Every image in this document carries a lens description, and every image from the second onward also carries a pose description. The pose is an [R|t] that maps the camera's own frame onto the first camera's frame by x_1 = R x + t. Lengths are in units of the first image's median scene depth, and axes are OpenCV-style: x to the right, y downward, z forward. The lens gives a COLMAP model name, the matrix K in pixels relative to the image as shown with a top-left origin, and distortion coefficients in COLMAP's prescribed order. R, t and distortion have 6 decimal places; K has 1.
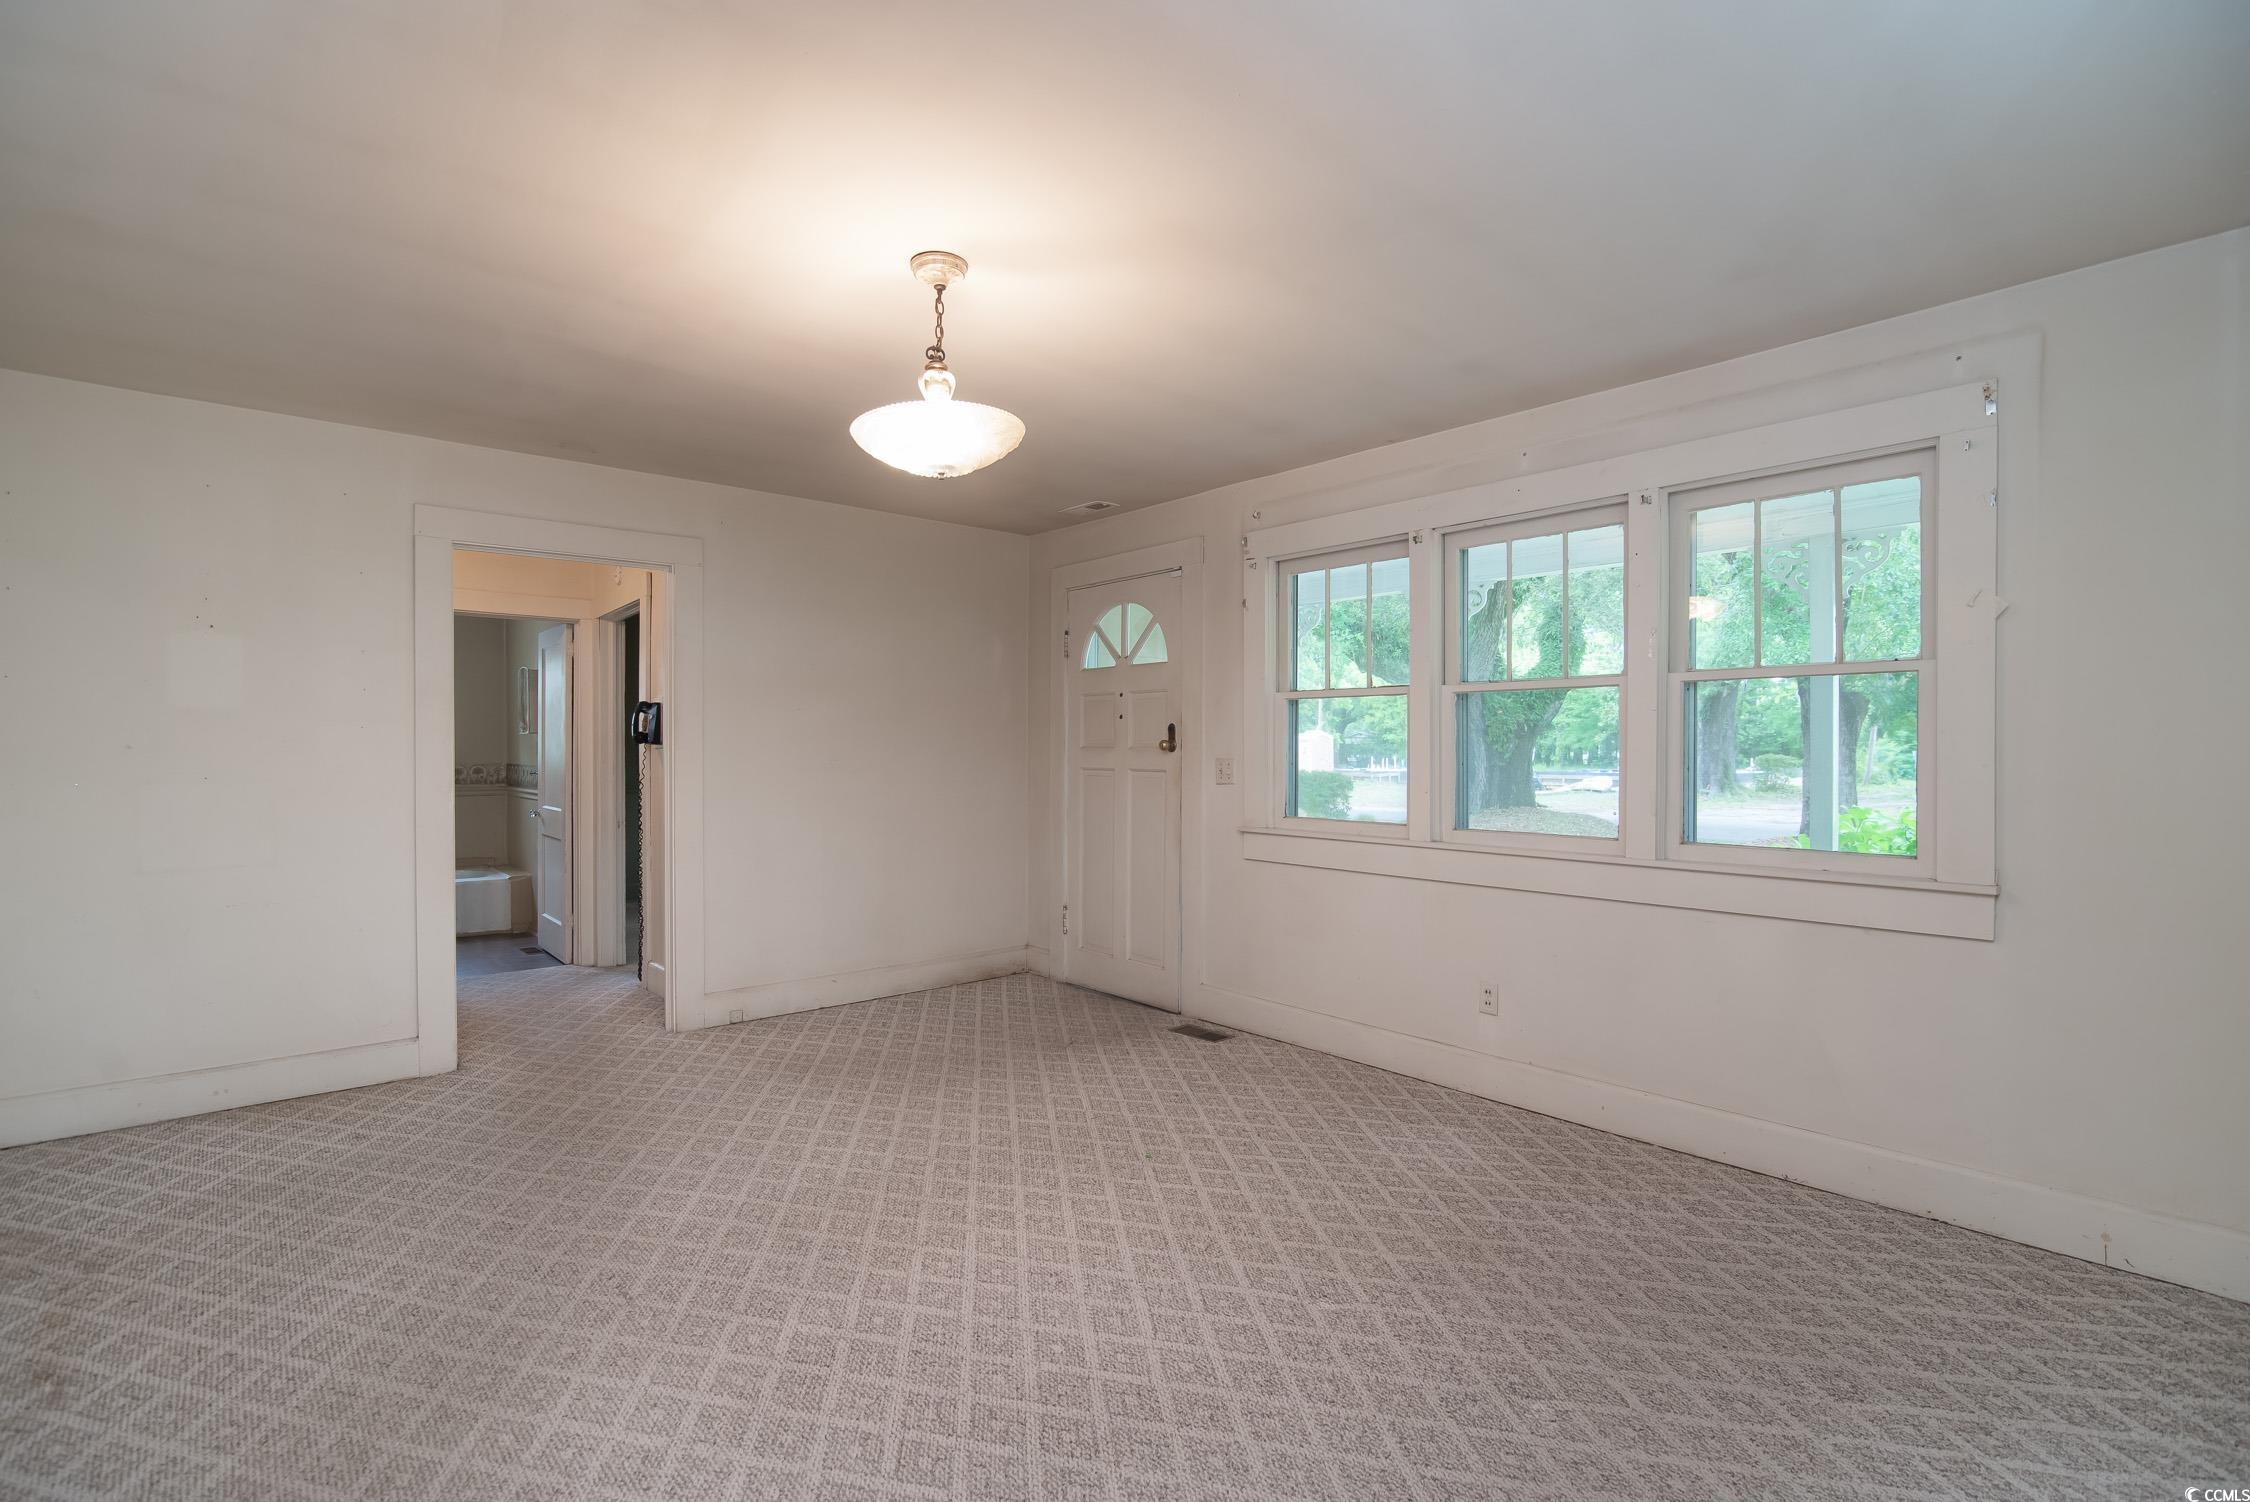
lens RADIAL K [[1061.0, 0, 1109.4], [0, 1061.0, 756.5], [0, 0, 1]] dist [-0.020192, -0.000661]
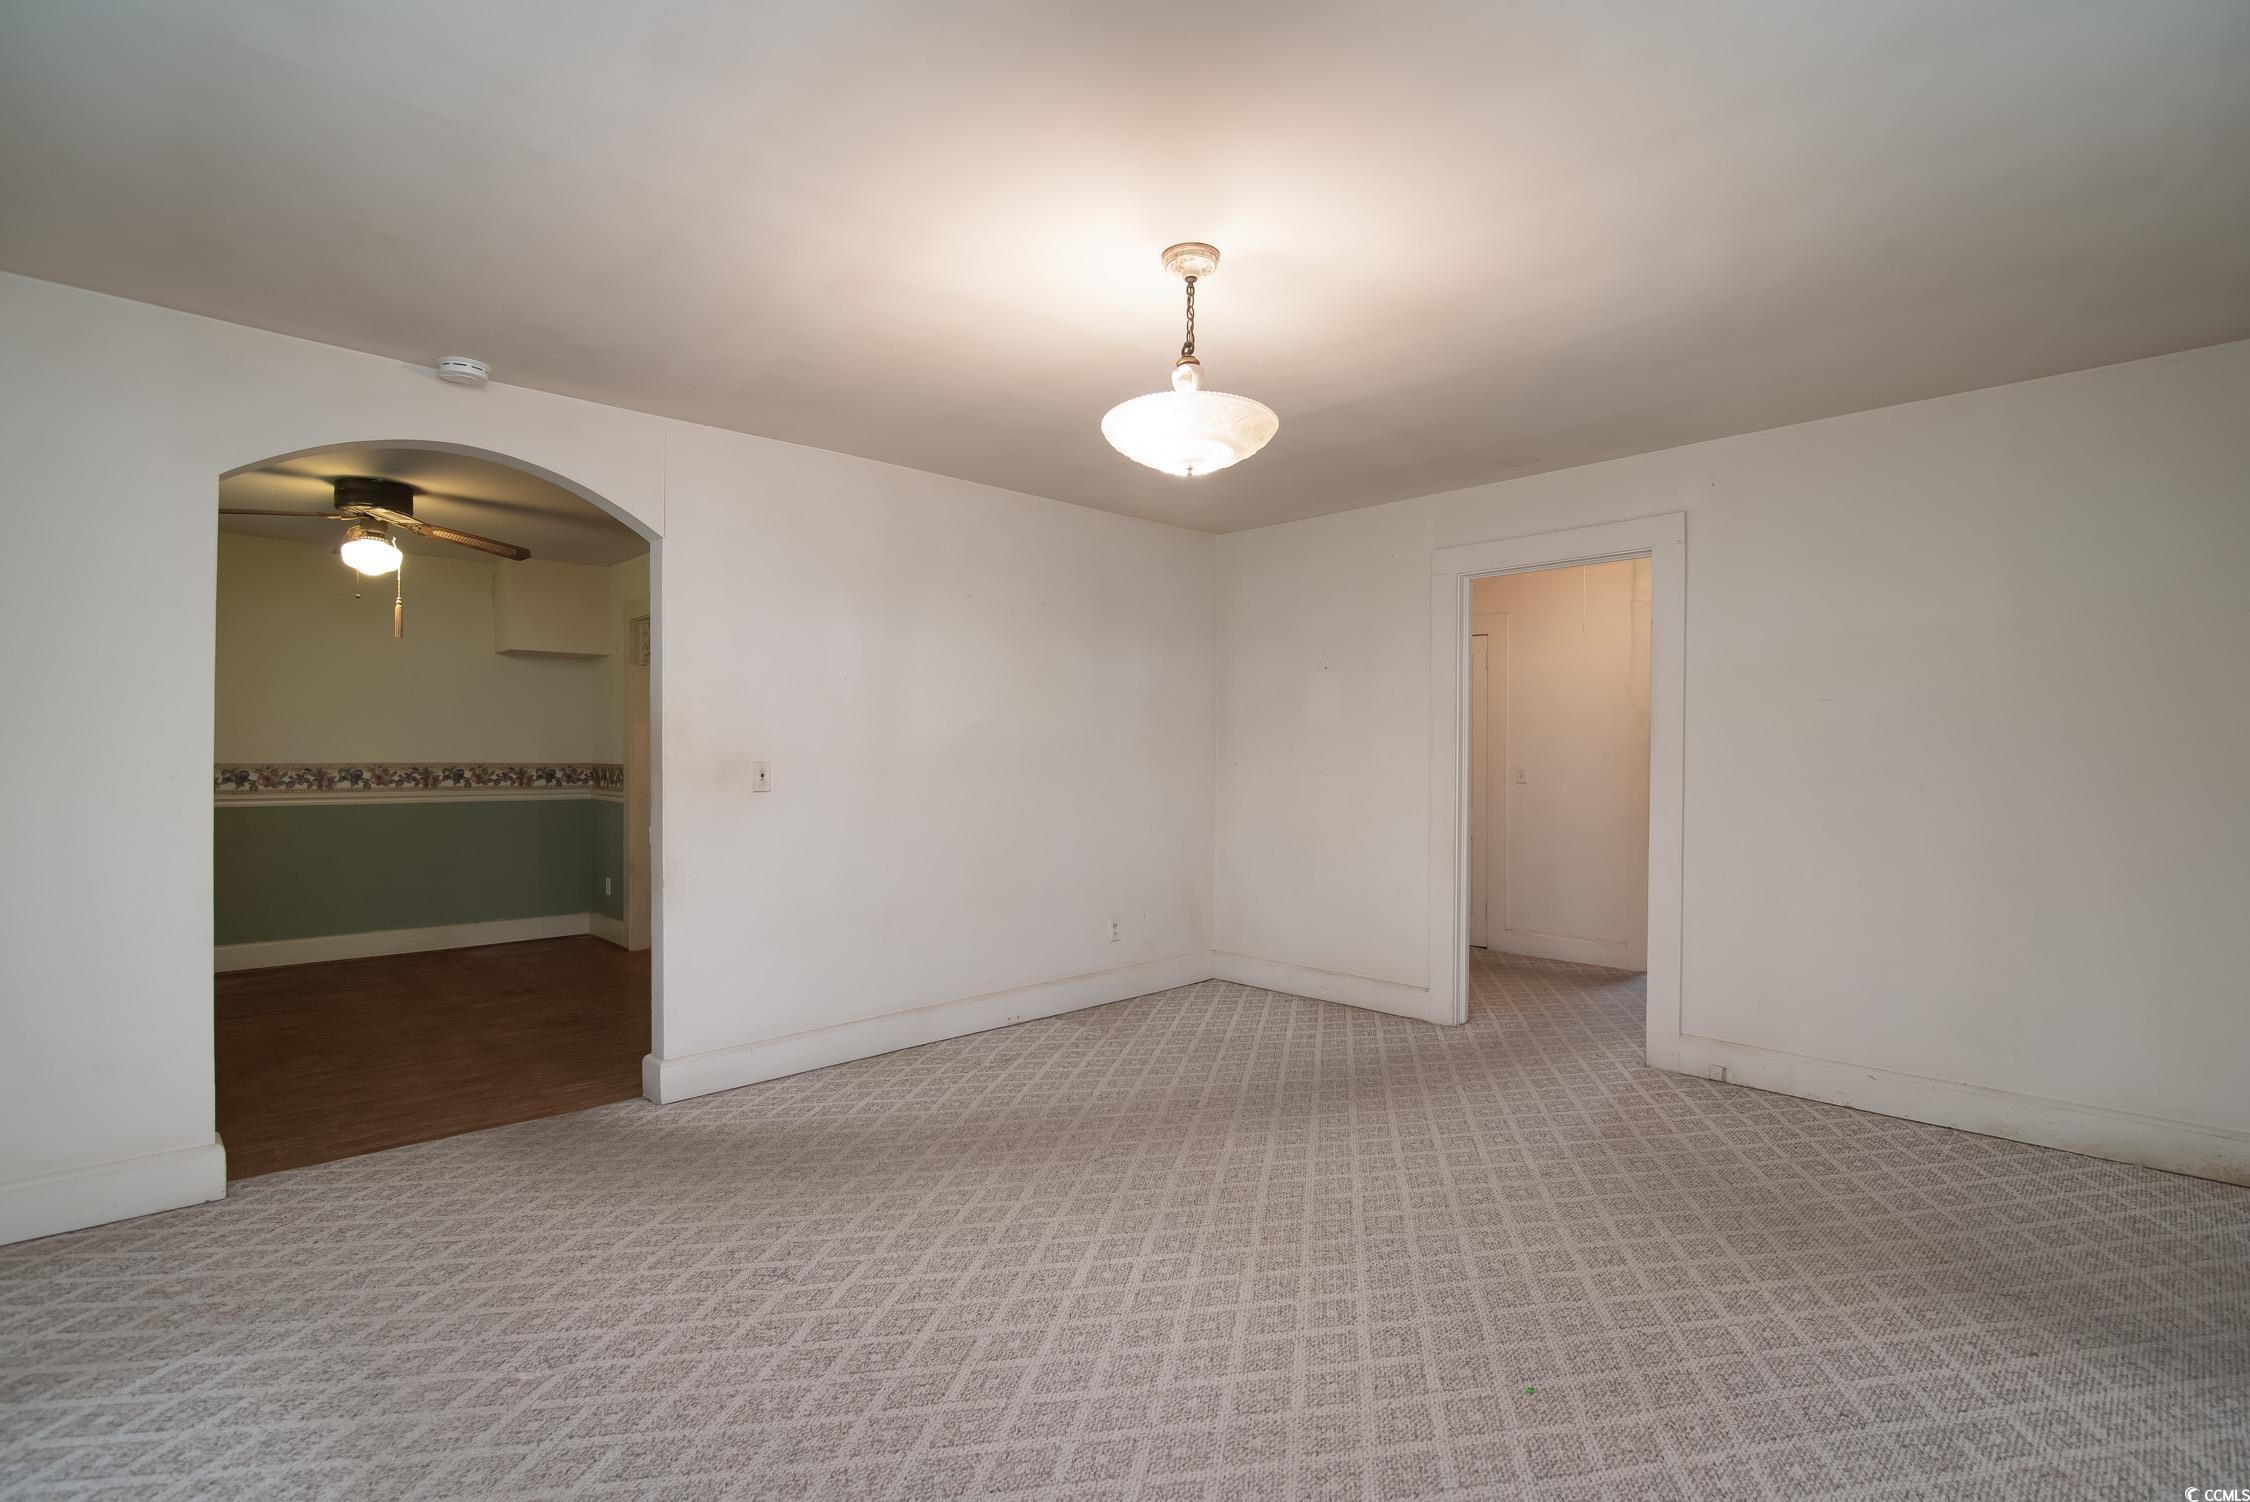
lens RADIAL K [[1033.4, 0, 1106.8], [0, 1033.4, 749.1], [0, 0, 1]] dist [-0.019972, 0.000289]
pose [[0.043192, -0.000374, -0.999067, 0.596337], [-0.011645, 0.999932, -0.000877, -0.004340], [0.998999, 0.011672, 0.043184, 0.664108]]
